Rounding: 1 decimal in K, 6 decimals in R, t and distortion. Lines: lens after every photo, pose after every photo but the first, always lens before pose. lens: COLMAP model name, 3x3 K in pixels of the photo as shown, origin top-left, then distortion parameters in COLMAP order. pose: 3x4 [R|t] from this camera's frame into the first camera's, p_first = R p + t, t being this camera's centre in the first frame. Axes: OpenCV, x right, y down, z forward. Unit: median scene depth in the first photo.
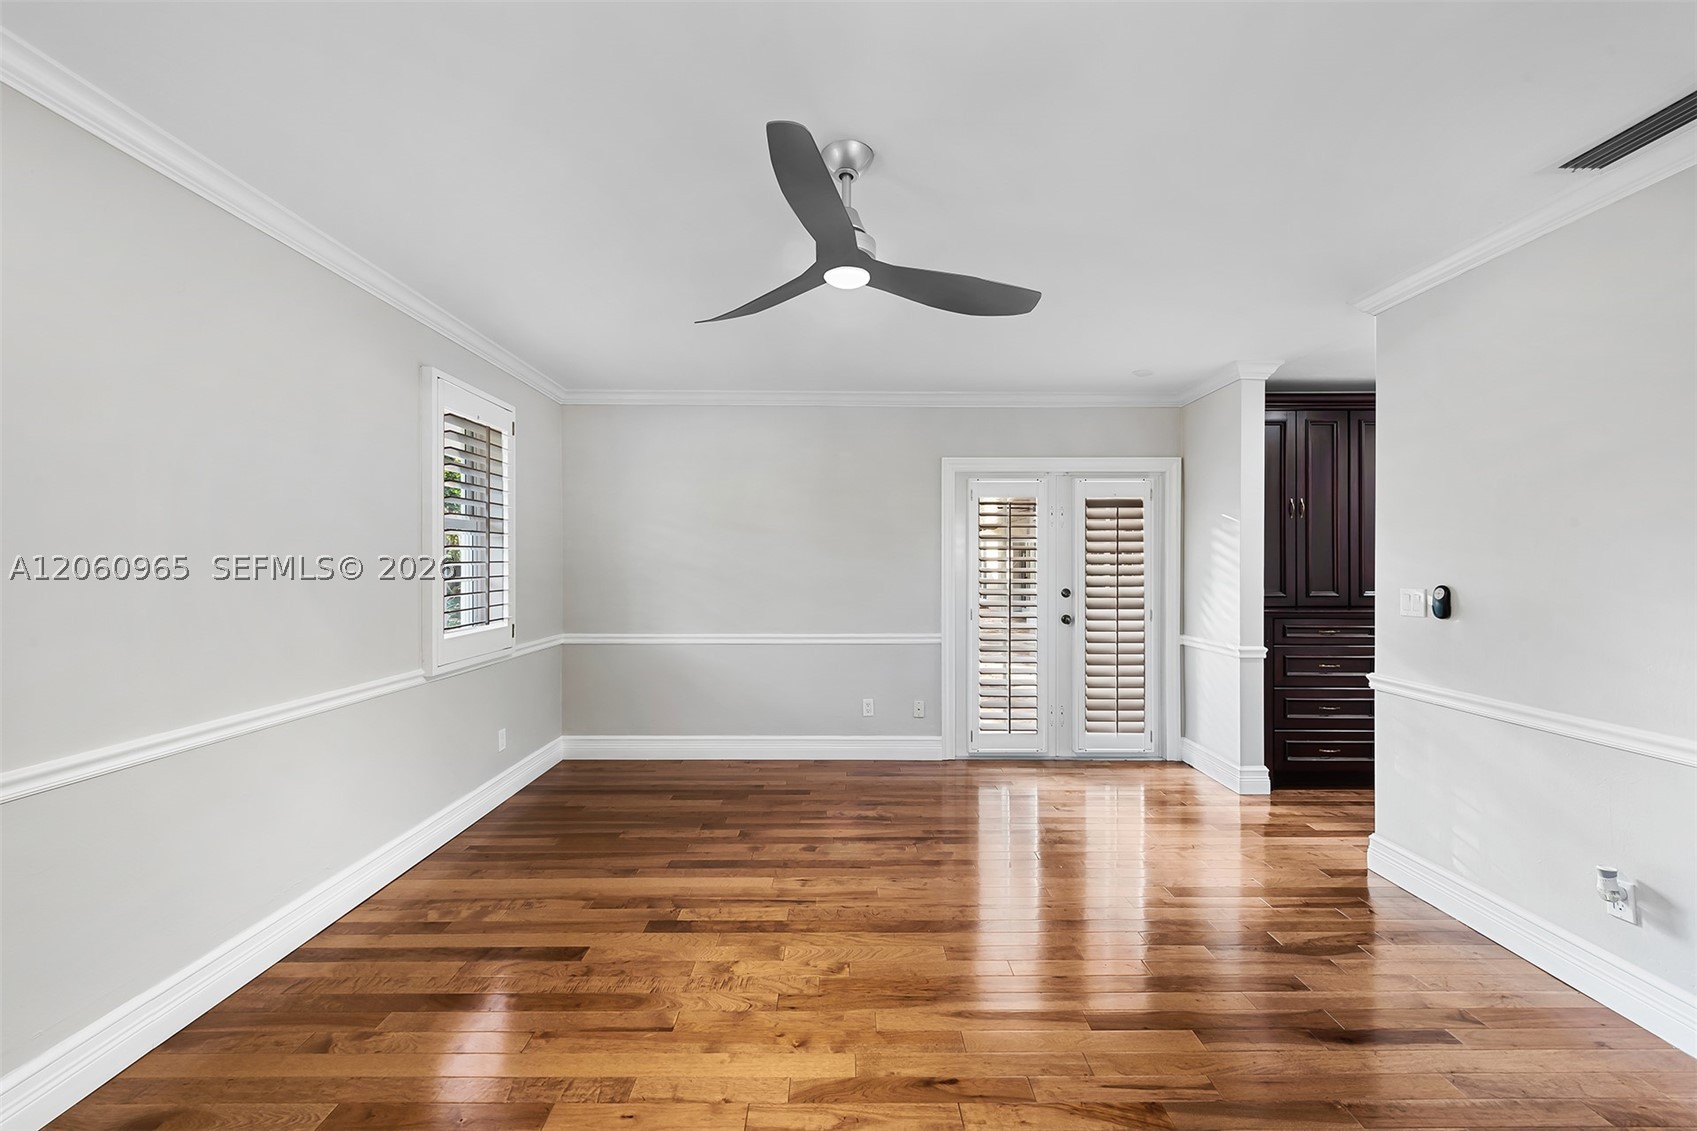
lens RADIAL K [[663.1, 0, 855.4], [0, 663.1, 564.9], [0, 0, 1]] dist [0.003507, -0.000729]
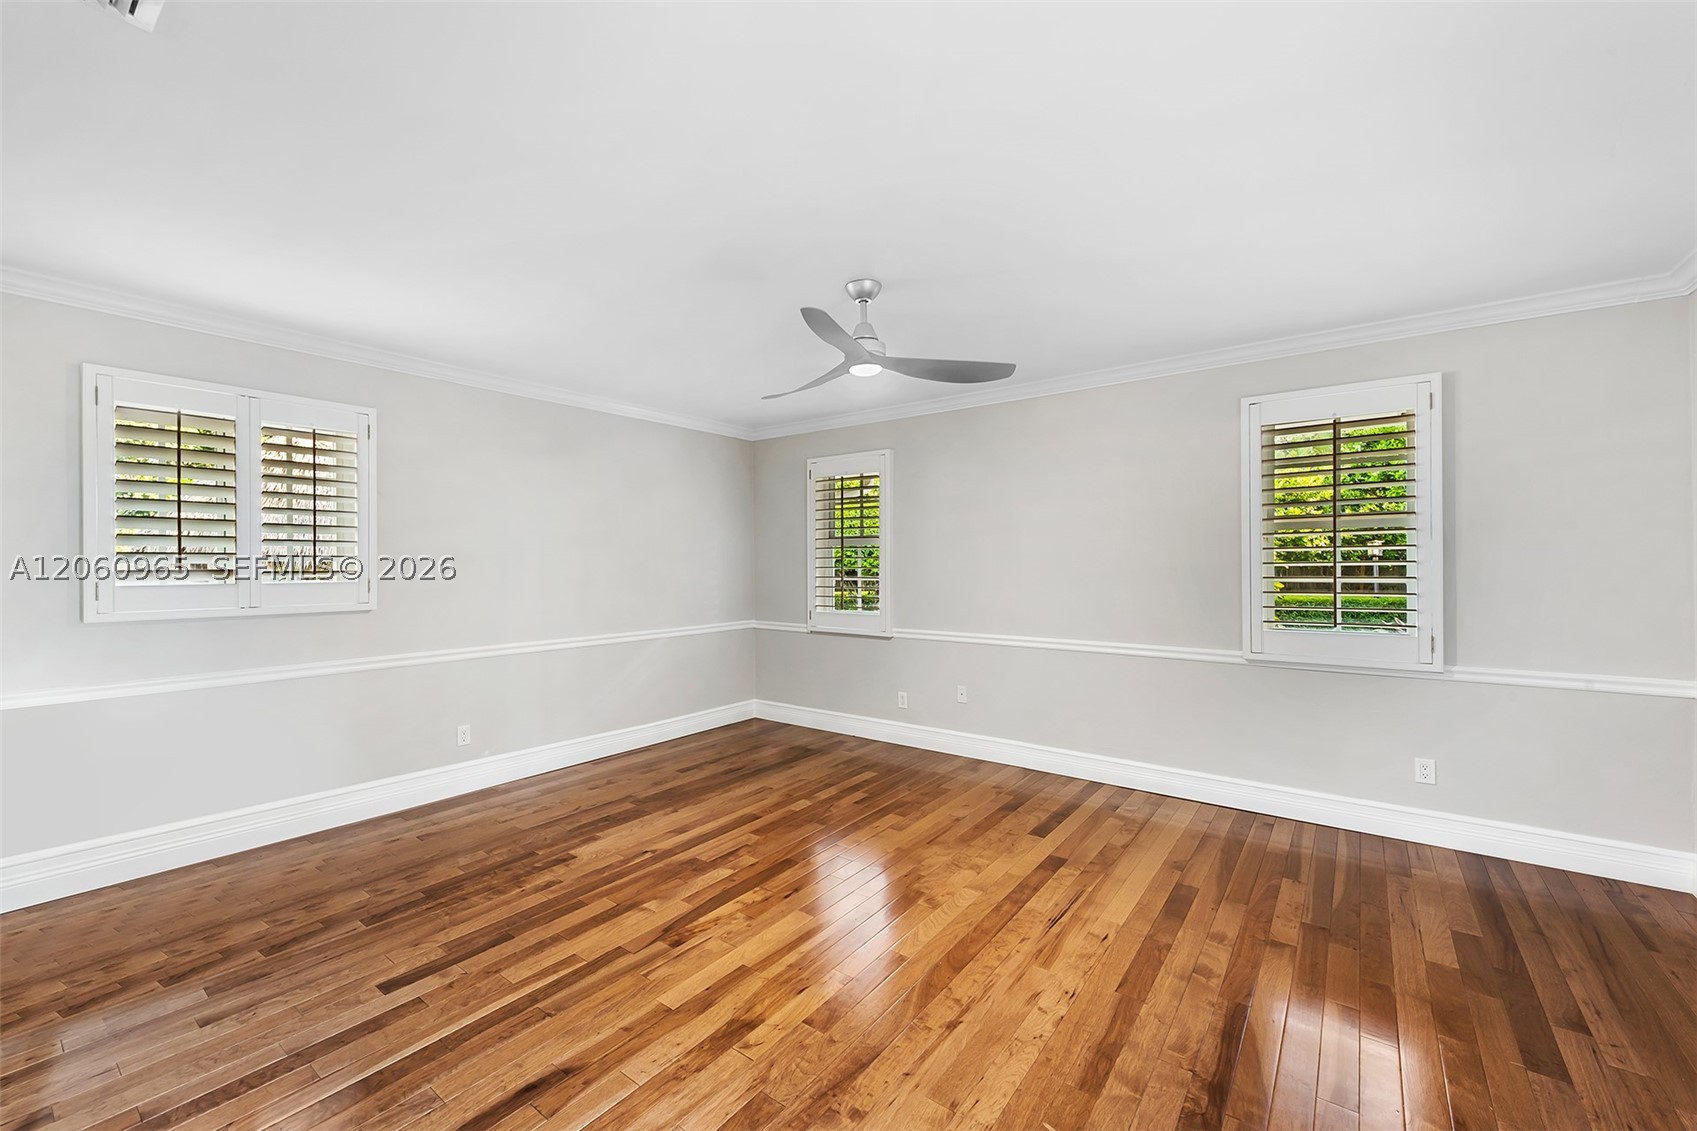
lens RADIAL K [[663.1, 0, 851.2], [0, 663.1, 566.3], [0, 0, 1]] dist [0.003507, -0.000729]
pose [[-0.604855, 0.001275, -0.796335, 0.878258], [0.004141, 0.999990, -0.001544, 0.002809], [0.796325, -0.004231, -0.604854, 1.399319]]
